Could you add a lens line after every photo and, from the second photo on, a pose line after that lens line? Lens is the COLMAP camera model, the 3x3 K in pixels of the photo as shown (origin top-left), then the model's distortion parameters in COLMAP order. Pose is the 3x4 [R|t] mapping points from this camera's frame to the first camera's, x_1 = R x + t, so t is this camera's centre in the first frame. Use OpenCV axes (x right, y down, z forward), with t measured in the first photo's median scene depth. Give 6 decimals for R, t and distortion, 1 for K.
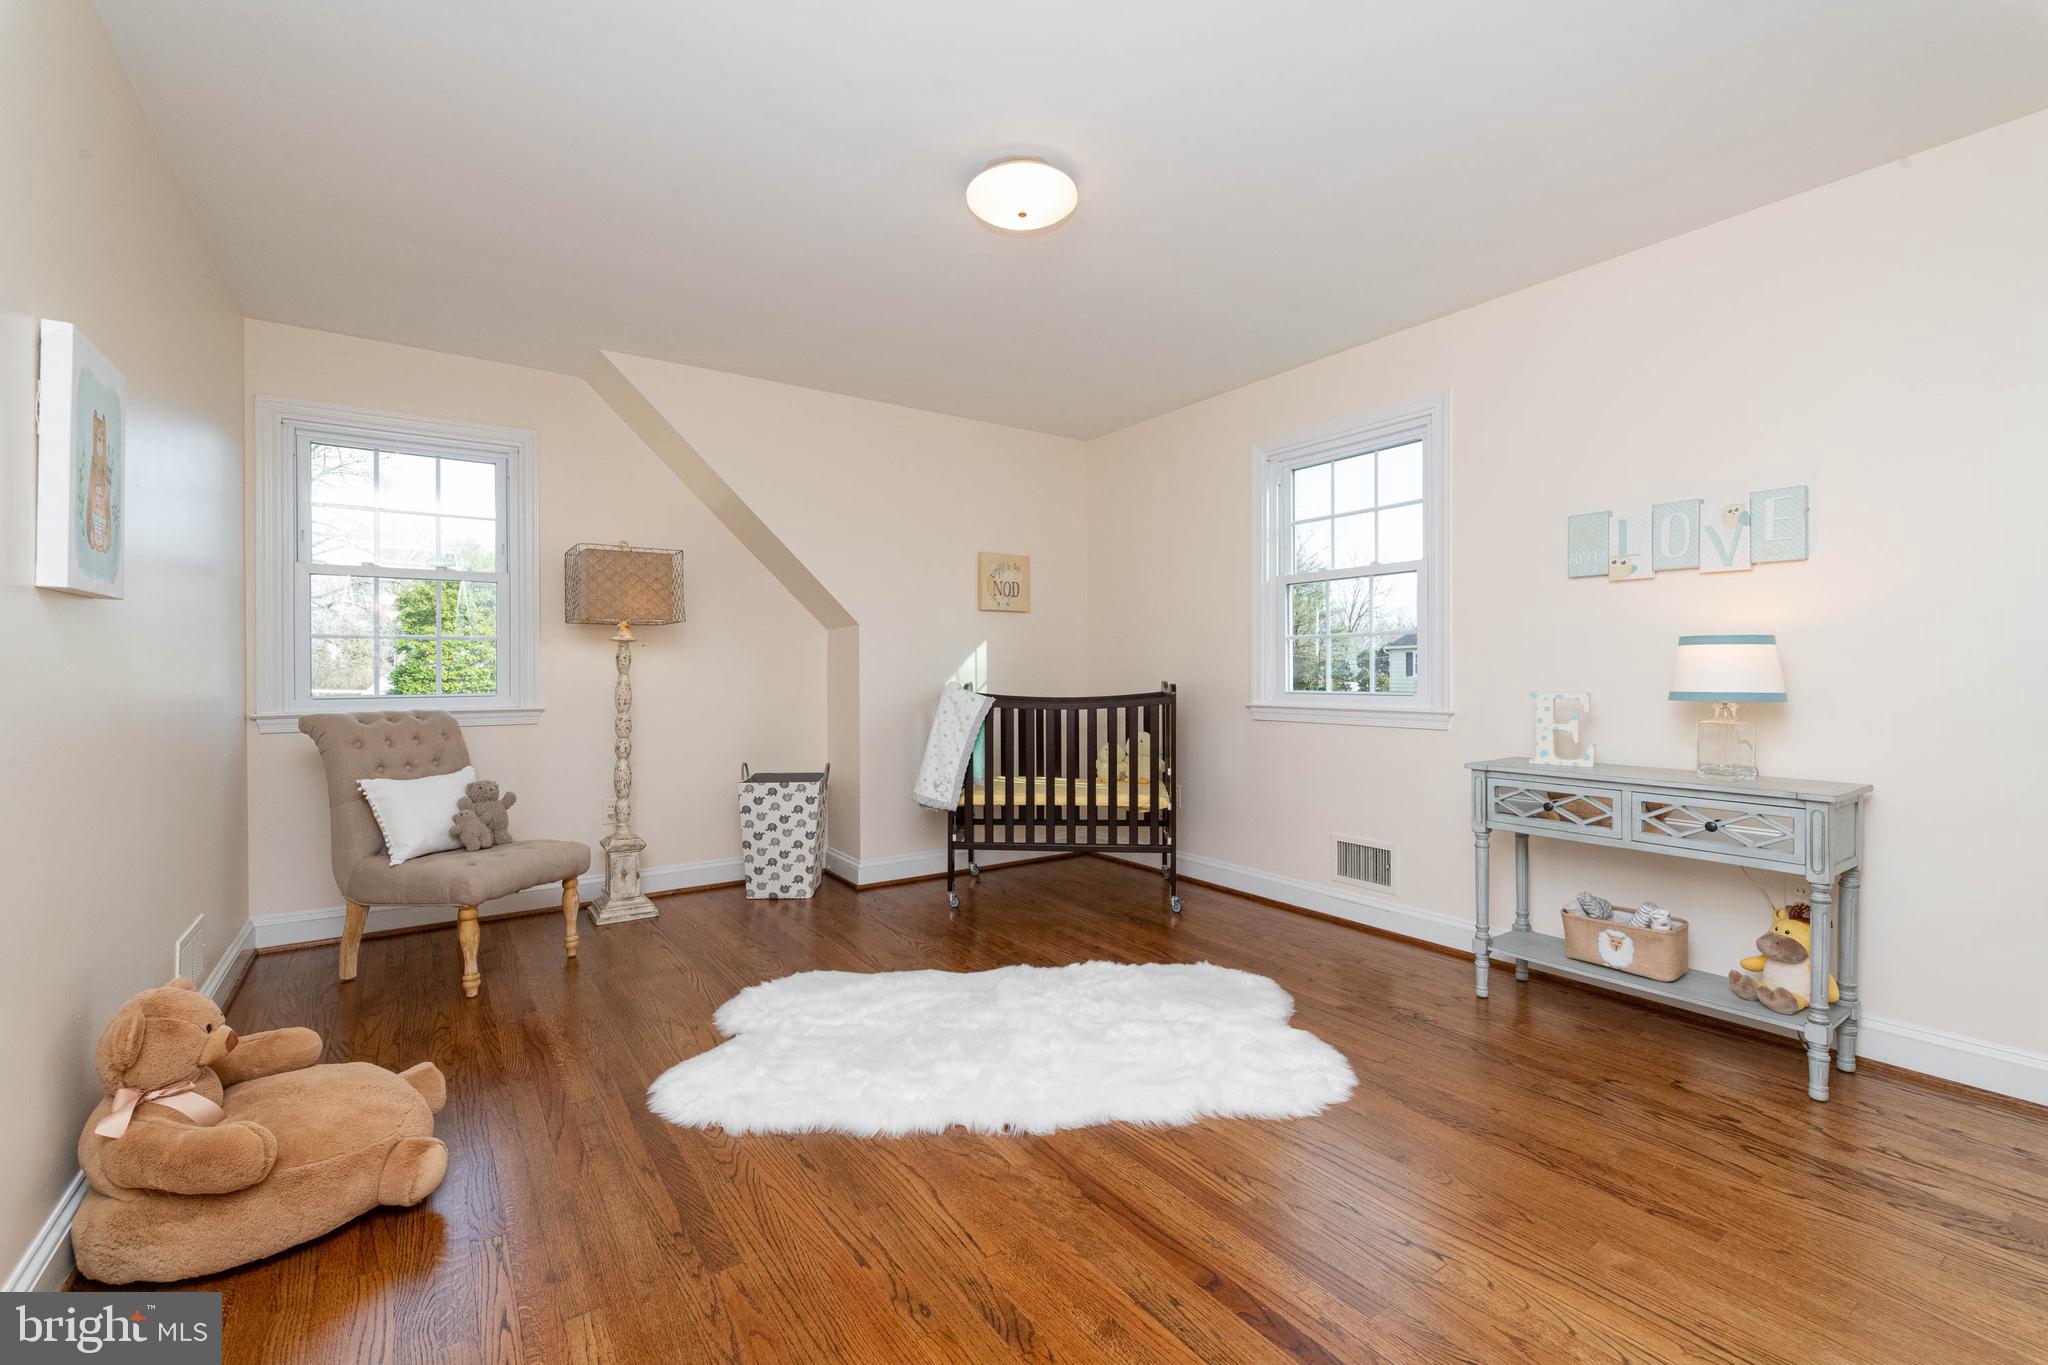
lens RADIAL K [[897.9, 0, 1035.2], [0, 897.9, 667.6], [0, 0, 1]] dist [0.000361, -0.016459]
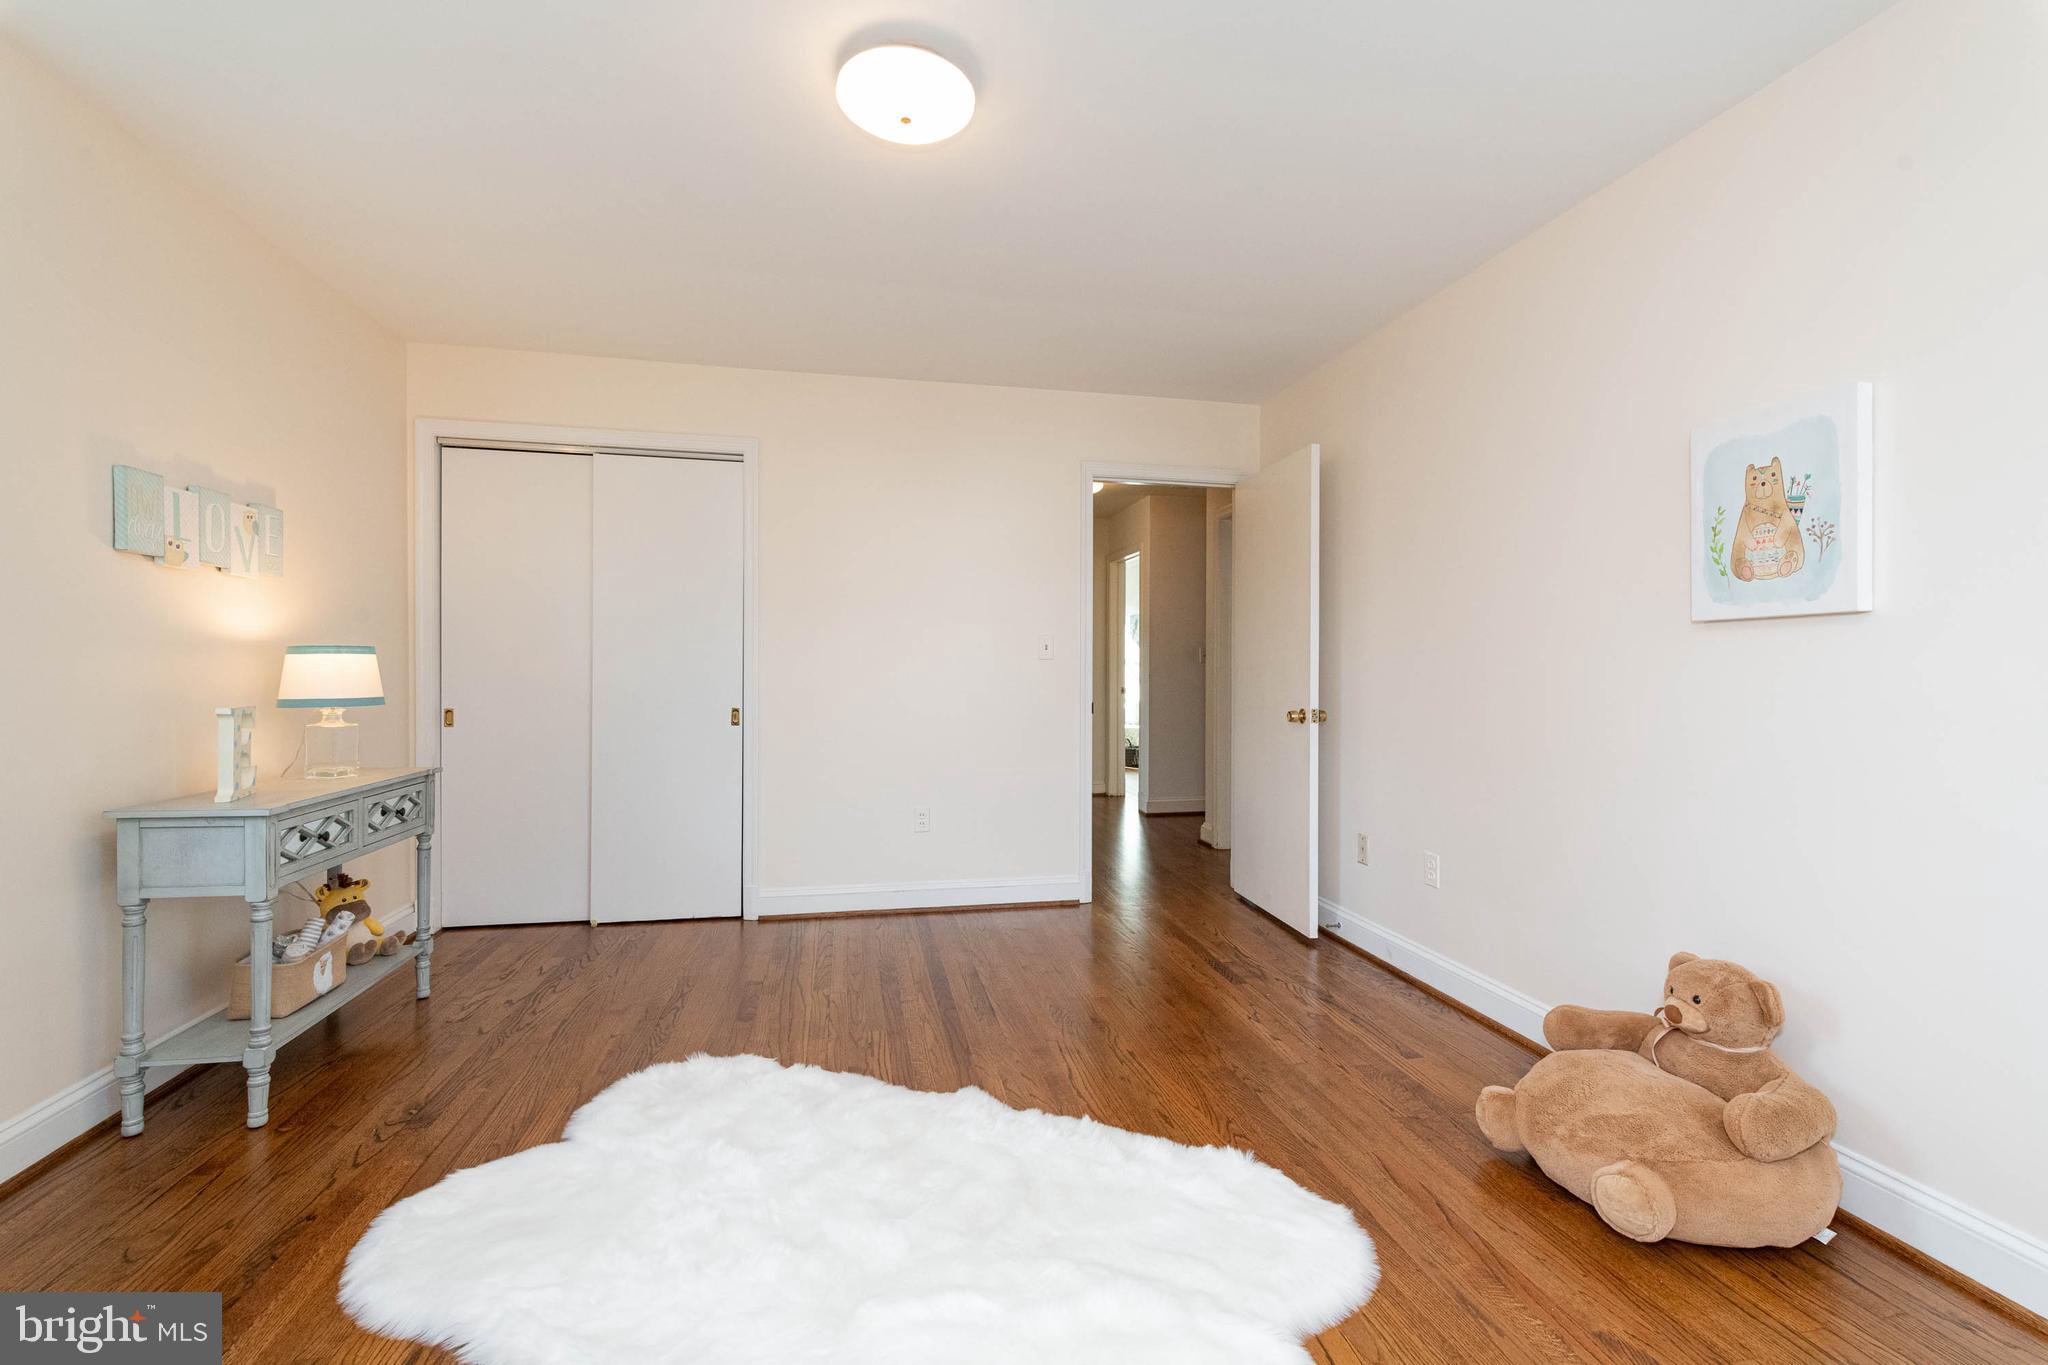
lens RADIAL K [[897.9, 0, 1035.2], [0, 897.9, 667.6], [0, 0, 1]] dist [0.000361, -0.016459]
pose [[-0.917809, -0.007288, 0.396956, -0.501652], [-0.004617, 0.999960, 0.007684, -0.022471], [-0.396996, 0.005219, -0.917805, 1.911009]]
